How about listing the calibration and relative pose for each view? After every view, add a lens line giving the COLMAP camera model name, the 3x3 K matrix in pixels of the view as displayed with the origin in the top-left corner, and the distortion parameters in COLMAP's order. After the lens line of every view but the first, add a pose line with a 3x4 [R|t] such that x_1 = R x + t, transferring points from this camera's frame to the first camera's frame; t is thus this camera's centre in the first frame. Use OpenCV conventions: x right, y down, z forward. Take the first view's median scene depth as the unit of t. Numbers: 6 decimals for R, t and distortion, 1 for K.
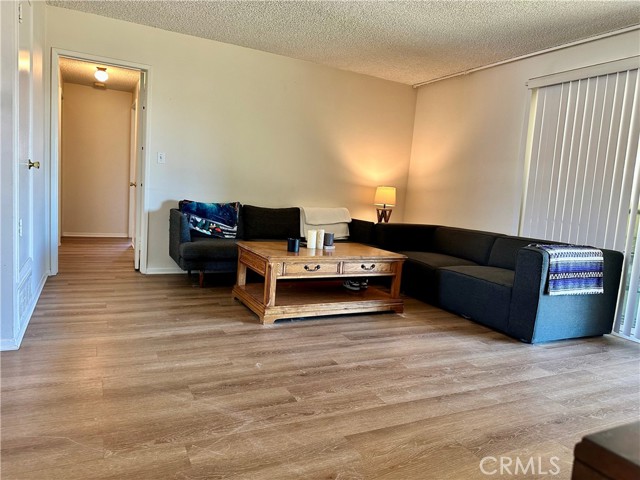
lens RADIAL K [[454.3, 0, 321.8], [0, 454.3, 238.4], [0, 0, 1]] dist [0.006213, 0.001123]
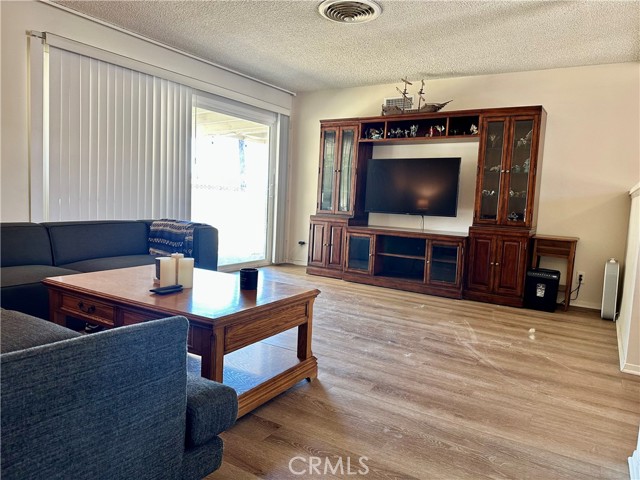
lens RADIAL K [[454.3, 0, 321.6], [0, 454.3, 238.2], [0, 0, 1]] dist [0.006213, 0.001123]
pose [[-0.509299, -0.185310, 0.840401, -0.989240], [0.009103, 0.975327, 0.220578, -0.286221], [-0.860541, 0.119990, -0.495047, 1.793456]]
